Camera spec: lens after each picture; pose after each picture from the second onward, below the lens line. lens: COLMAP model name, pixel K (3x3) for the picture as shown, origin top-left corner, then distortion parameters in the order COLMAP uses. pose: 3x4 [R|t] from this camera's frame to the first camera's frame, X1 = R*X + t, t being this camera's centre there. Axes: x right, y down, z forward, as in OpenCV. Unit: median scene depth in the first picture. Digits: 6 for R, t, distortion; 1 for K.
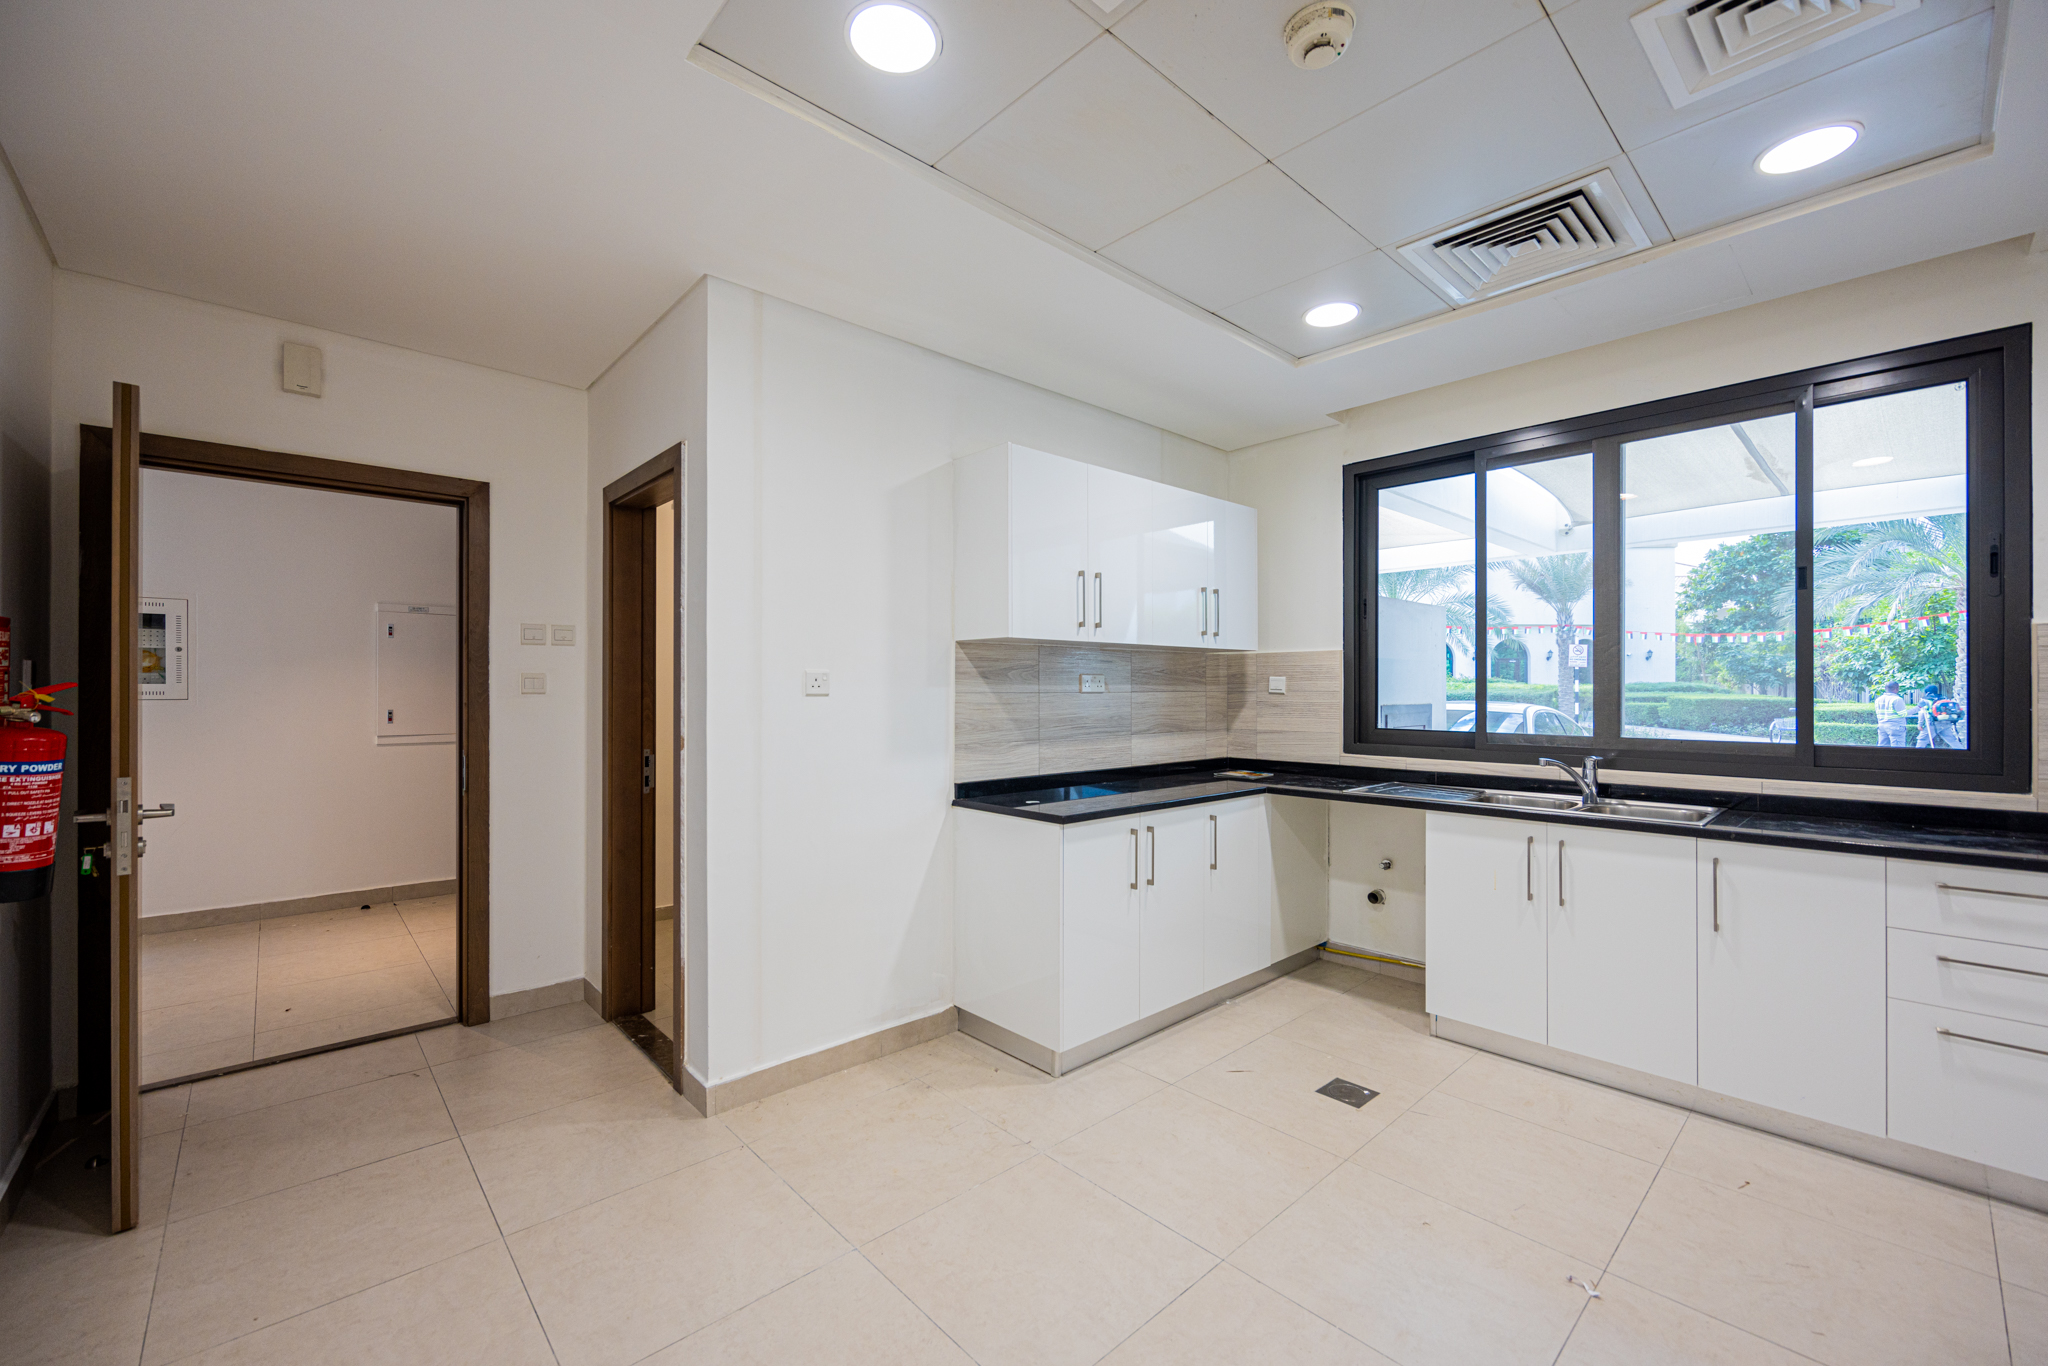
lens RADIAL K [[837.3, 0, 1029.1], [0, 837.3, 693.3], [0, 0, 1]] dist [-0.001252, -0.000069]
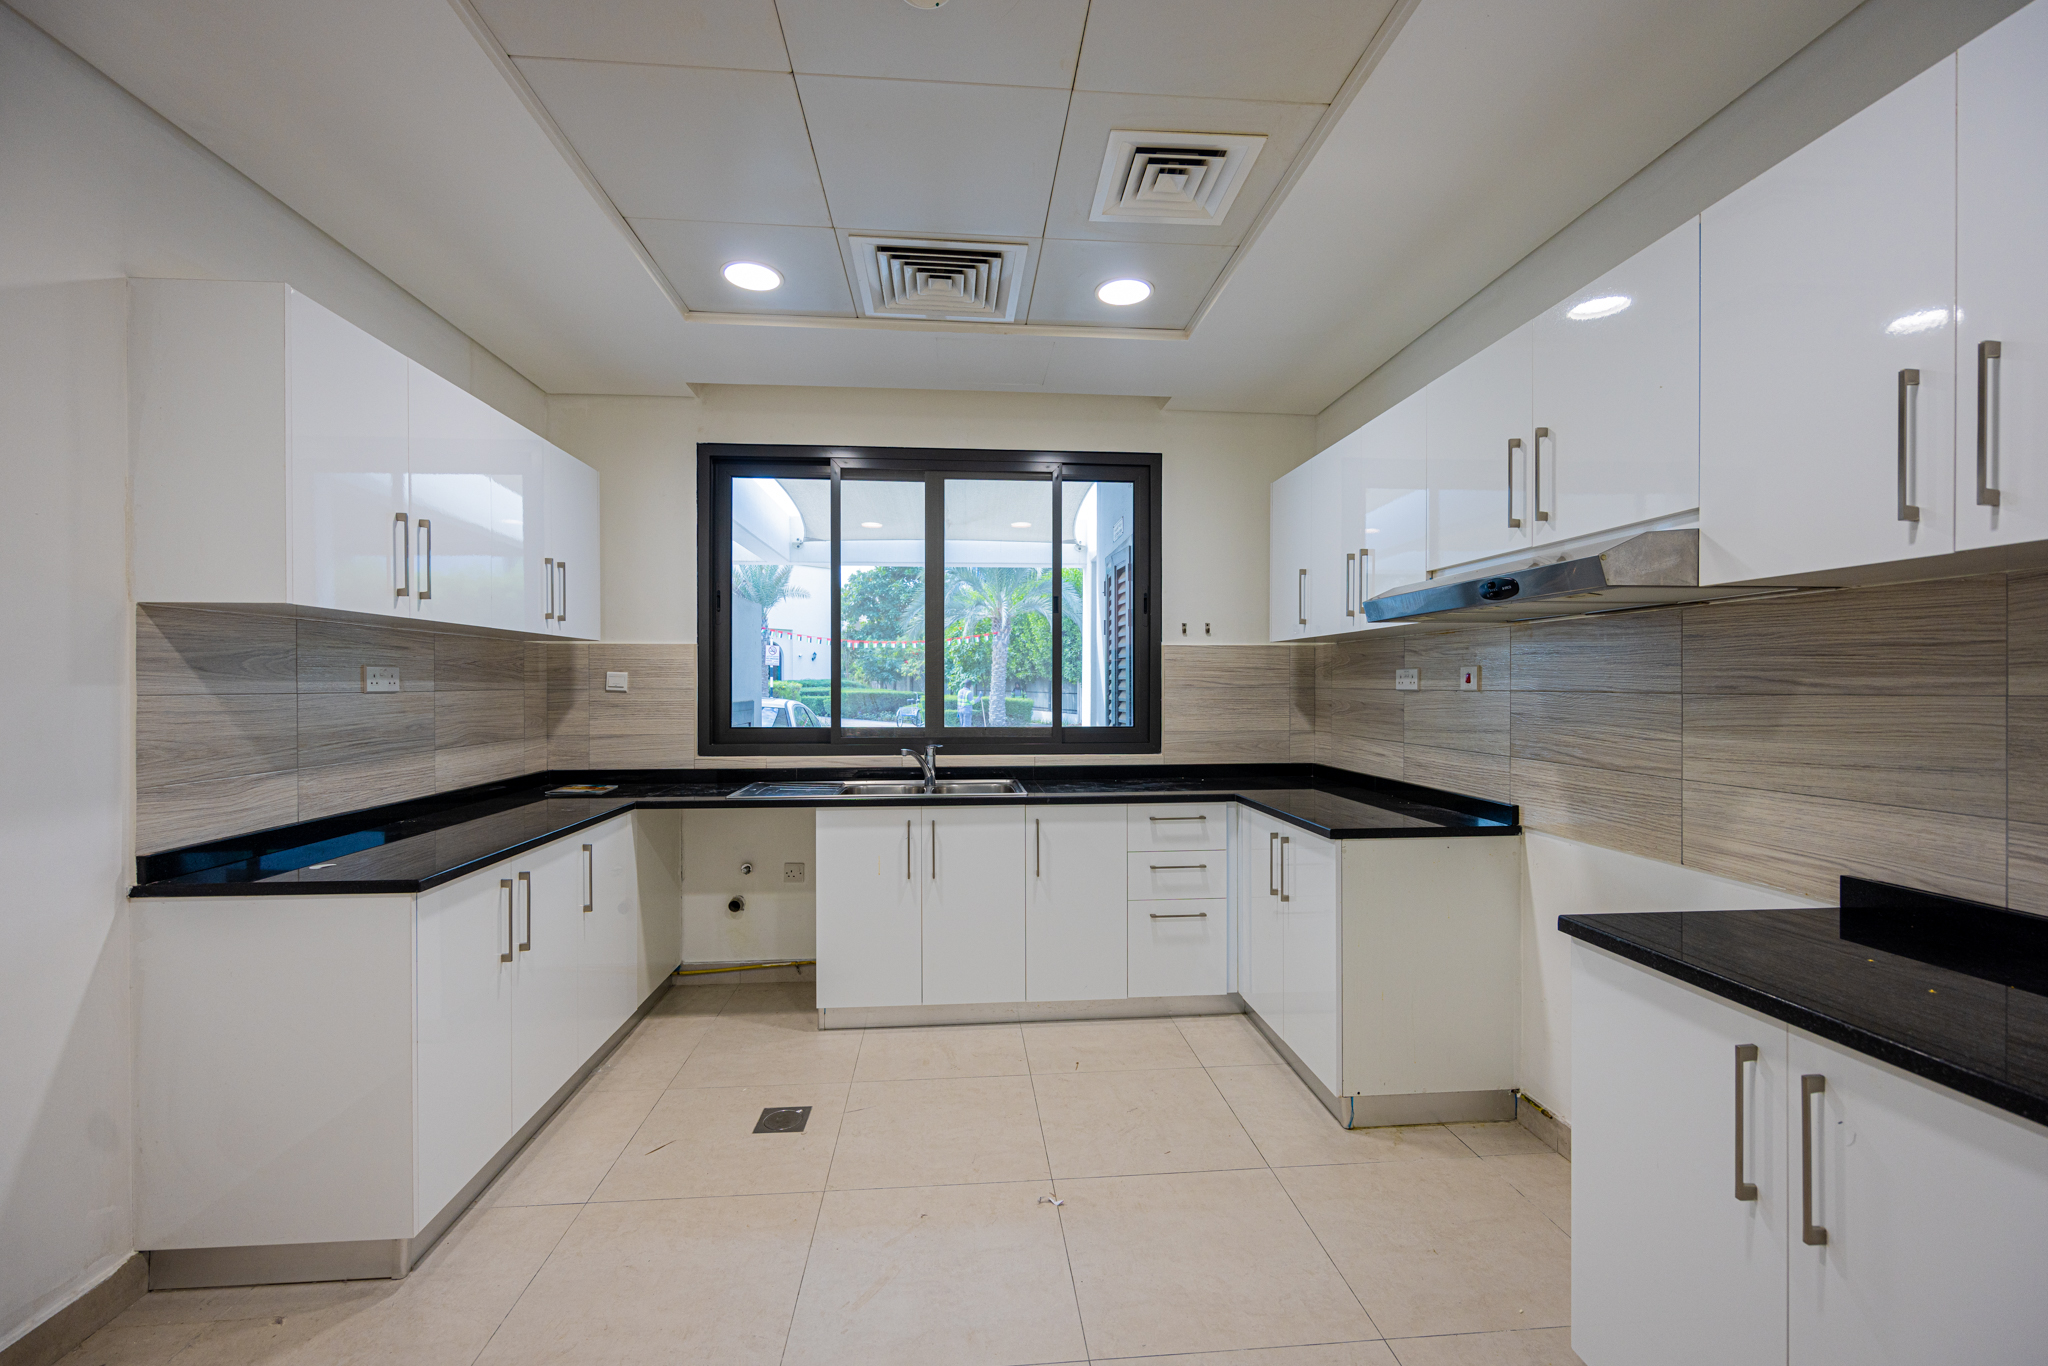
lens RADIAL K [[837.3, 0, 1029.1], [0, 837.3, 693.3], [0, 0, 1]] dist [-0.001252, -0.000069]
pose [[0.614369, -0.007757, 0.788981, -0.141998], [0.003459, 0.999969, 0.007138, -0.003205], [-0.789011, -0.001657, 0.614376, 0.162681]]
